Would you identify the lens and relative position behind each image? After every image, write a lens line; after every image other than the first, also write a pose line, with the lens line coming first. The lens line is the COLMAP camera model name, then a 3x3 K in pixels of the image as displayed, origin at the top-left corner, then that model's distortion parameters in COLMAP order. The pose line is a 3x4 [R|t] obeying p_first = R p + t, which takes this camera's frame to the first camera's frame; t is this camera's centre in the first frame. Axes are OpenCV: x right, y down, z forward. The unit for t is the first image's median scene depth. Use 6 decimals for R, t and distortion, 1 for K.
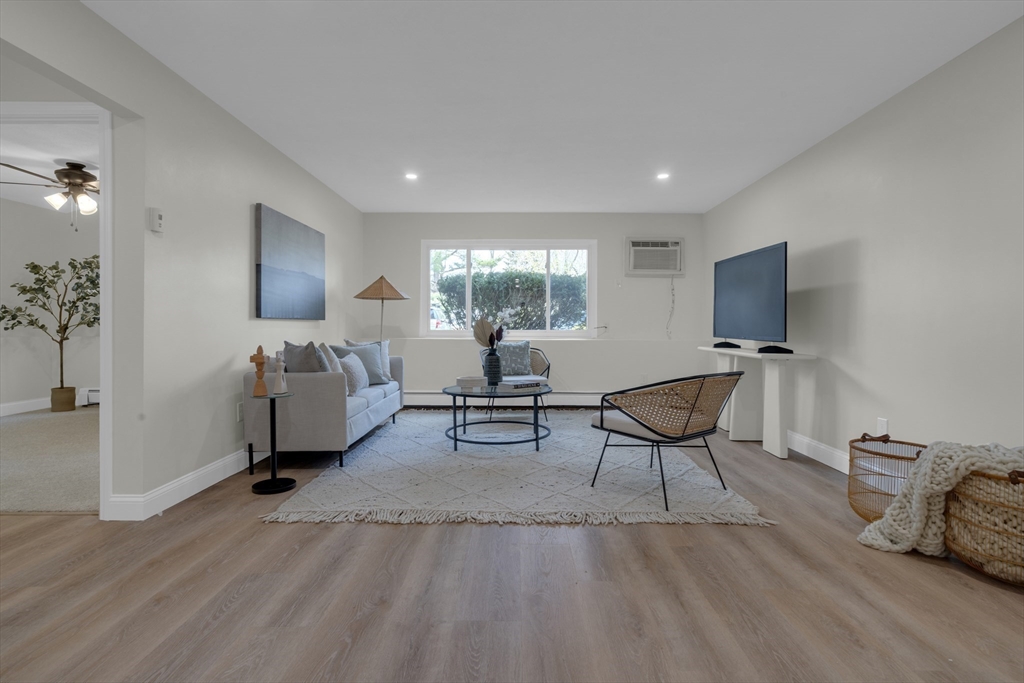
lens RADIAL K [[510.5, 0, 509.9], [0, 510.5, 330.3], [0, 0, 1]] dist [0.000050, 0.000372]
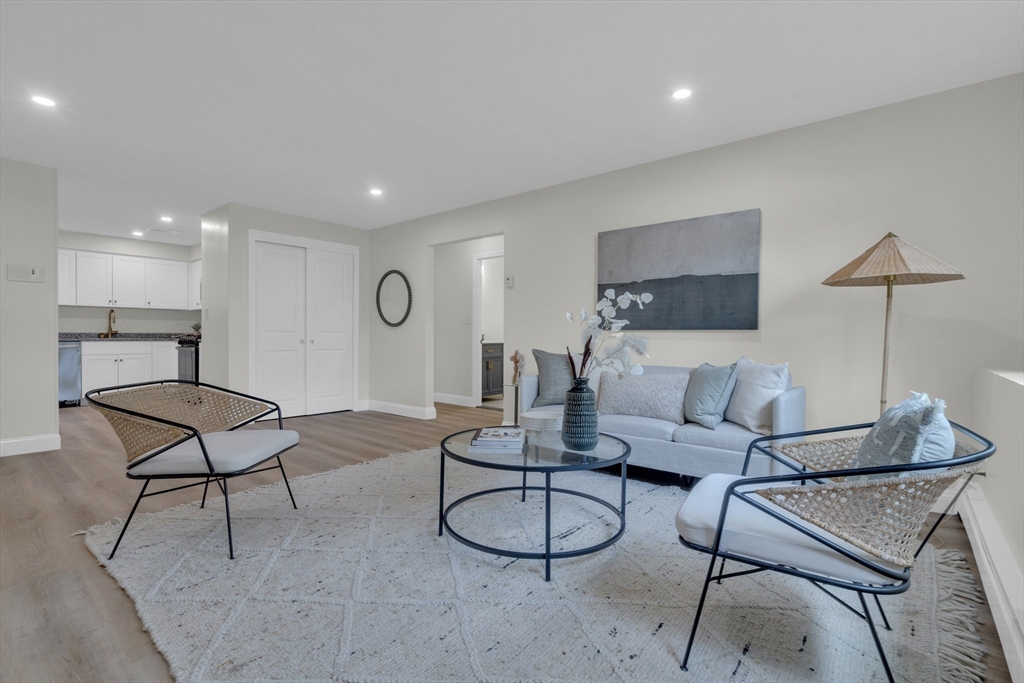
lens RADIAL K [[468.3, 0, 507.3], [0, 468.3, 338.8], [0, 0, 1]] dist [0.000314, -0.000018]
pose [[-0.637736, -0.003093, -0.770249, 0.440738], [-0.014907, 0.999854, 0.008328, -0.010025], [0.770111, 0.016794, -0.637689, 1.416744]]
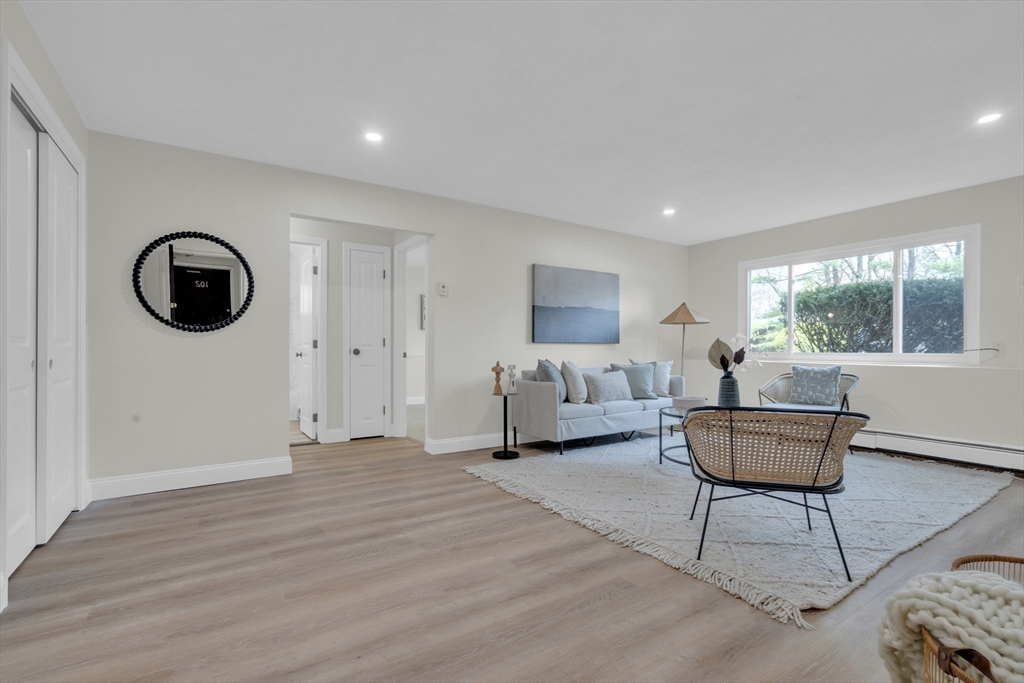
lens RADIAL K [[466.6, 0, 513.4], [0, 466.6, 344.4], [0, 0, 1]] dist [-0.000331, 0.000283]
pose [[0.558437, -0.010758, -0.829477, 0.532786], [-0.006097, 0.999836, -0.017073, 0.003556], [0.829525, 0.014592, 0.558279, 0.197309]]
